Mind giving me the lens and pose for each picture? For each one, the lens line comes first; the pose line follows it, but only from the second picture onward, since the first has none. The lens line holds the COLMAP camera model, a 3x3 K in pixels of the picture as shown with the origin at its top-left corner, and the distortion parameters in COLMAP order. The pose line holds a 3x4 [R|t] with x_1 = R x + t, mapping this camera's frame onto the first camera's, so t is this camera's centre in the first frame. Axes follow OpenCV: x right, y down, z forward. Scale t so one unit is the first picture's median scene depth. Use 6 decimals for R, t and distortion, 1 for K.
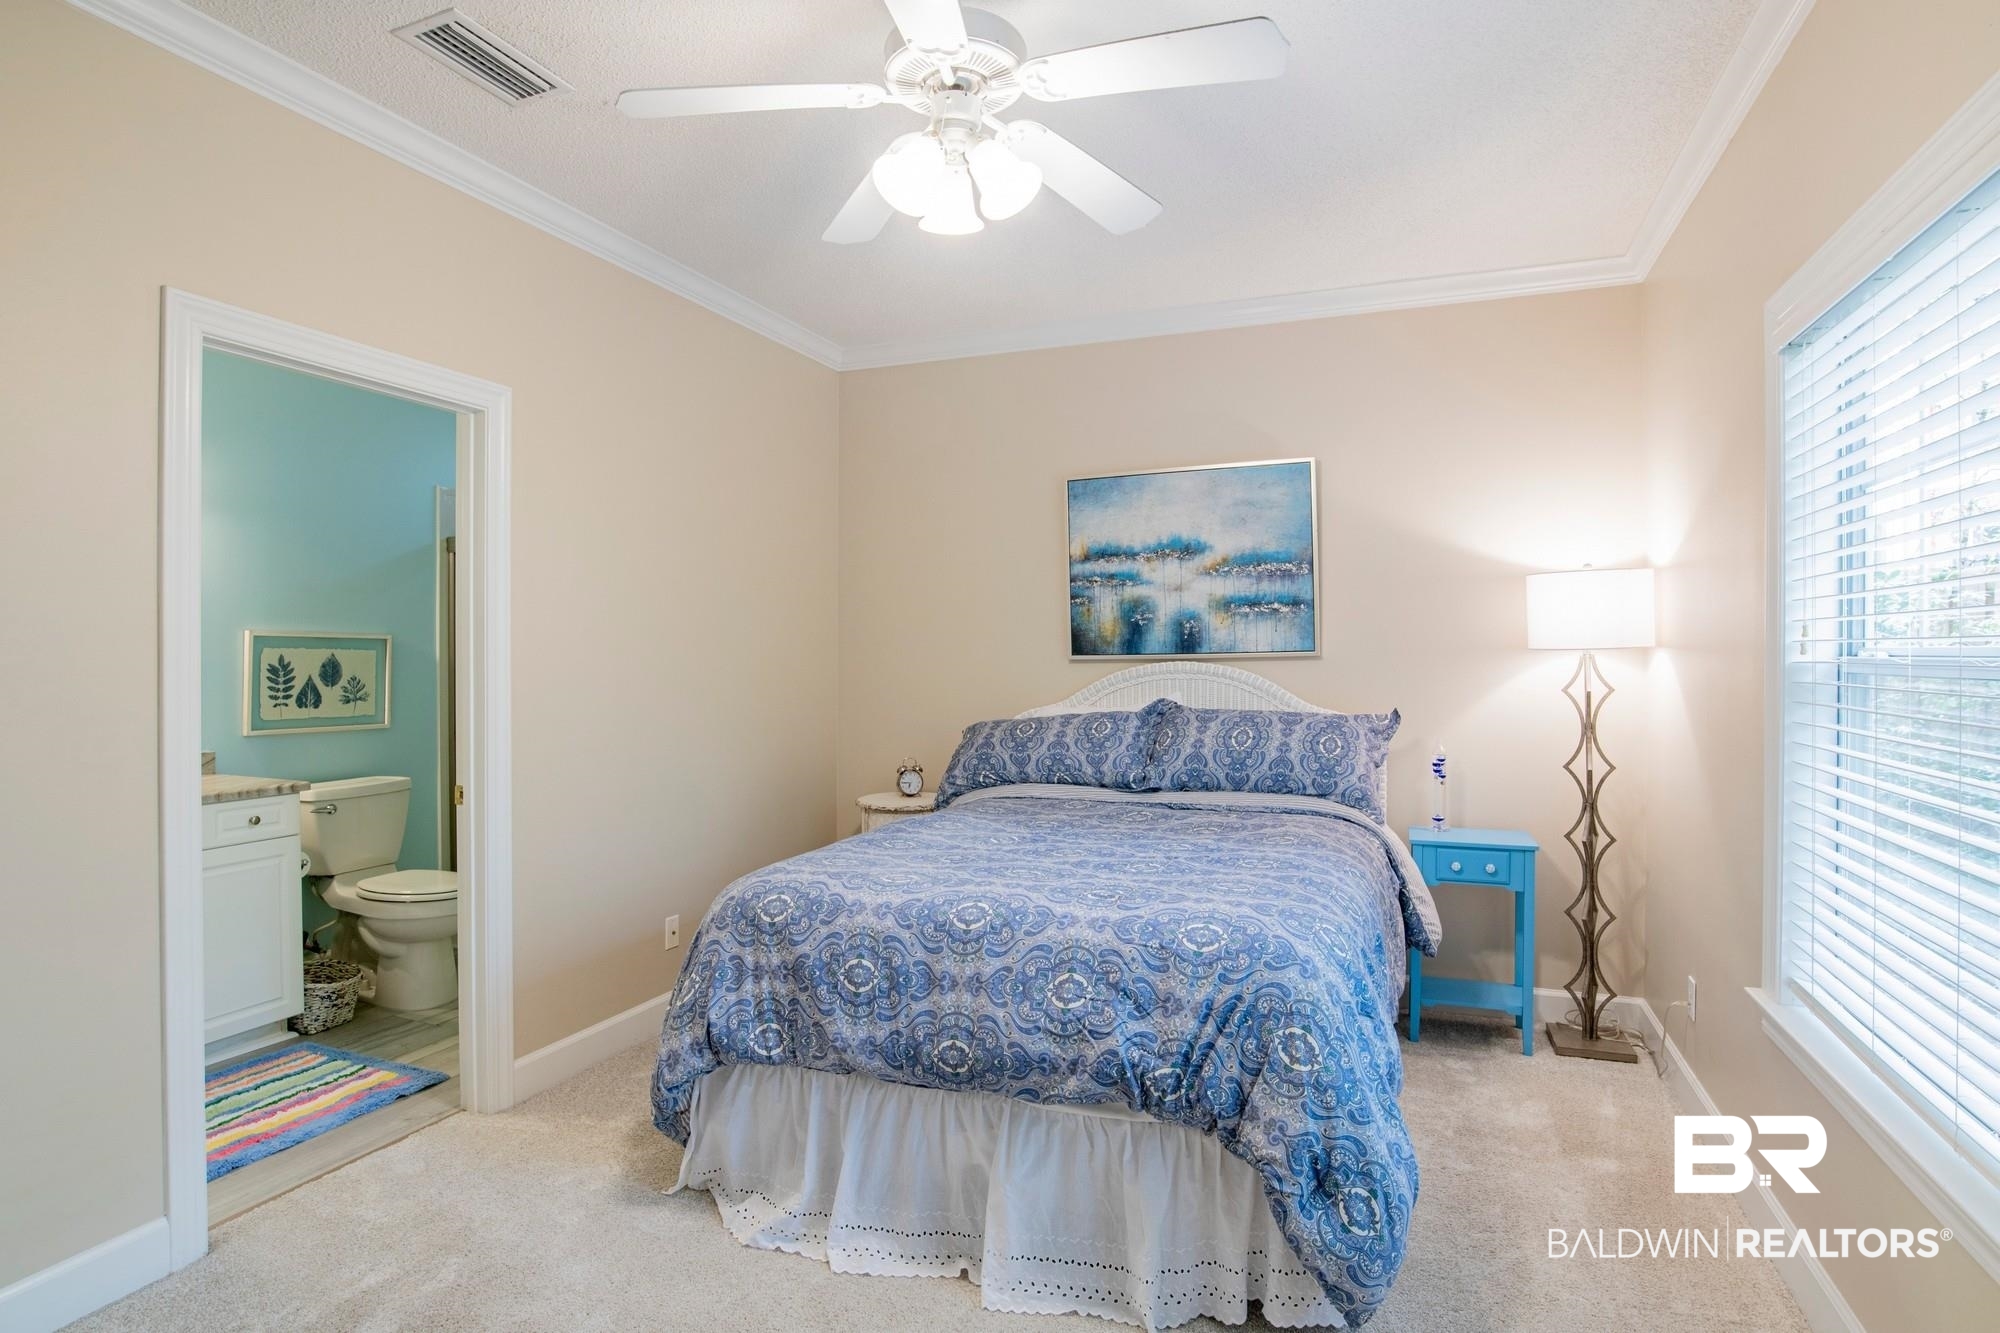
lens RADIAL K [[1036.5, 0, 1000.0], [0, 1036.5, 666.5], [0, 0, 1]] dist [-0.068510, 0.016656]
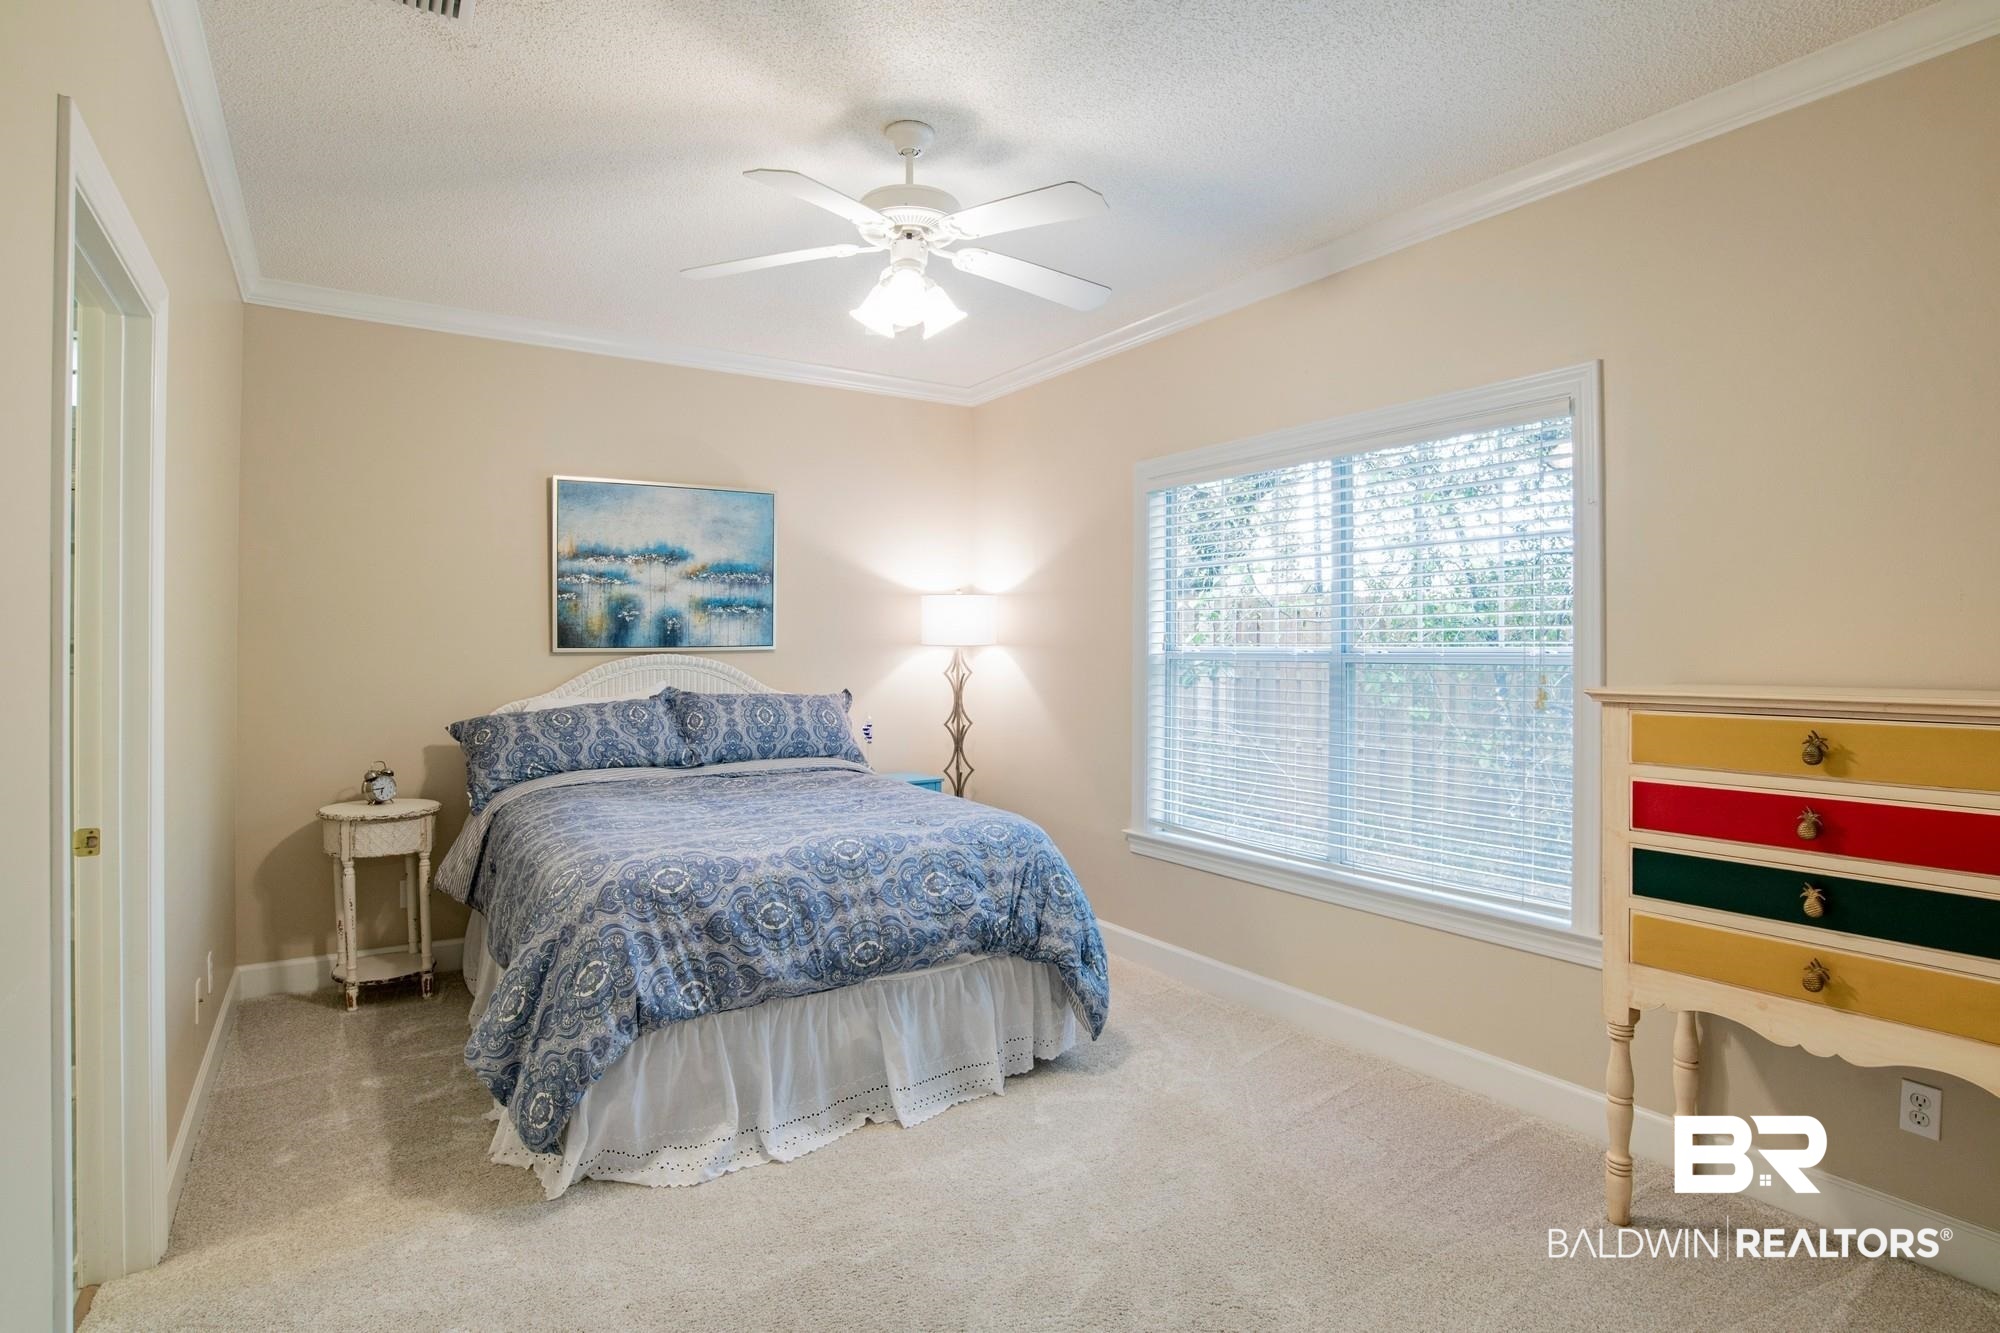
lens RADIAL K [[1036.5, 0, 1000.0], [0, 1036.5, 666.5], [0, 0, 1]] dist [-0.068510, 0.016656]
pose [[0.571152, -0.010330, 0.820779, -0.896568], [0.004602, 0.999945, 0.009383, -0.000173], [-0.820831, -0.001582, 0.571168, 0.092445]]
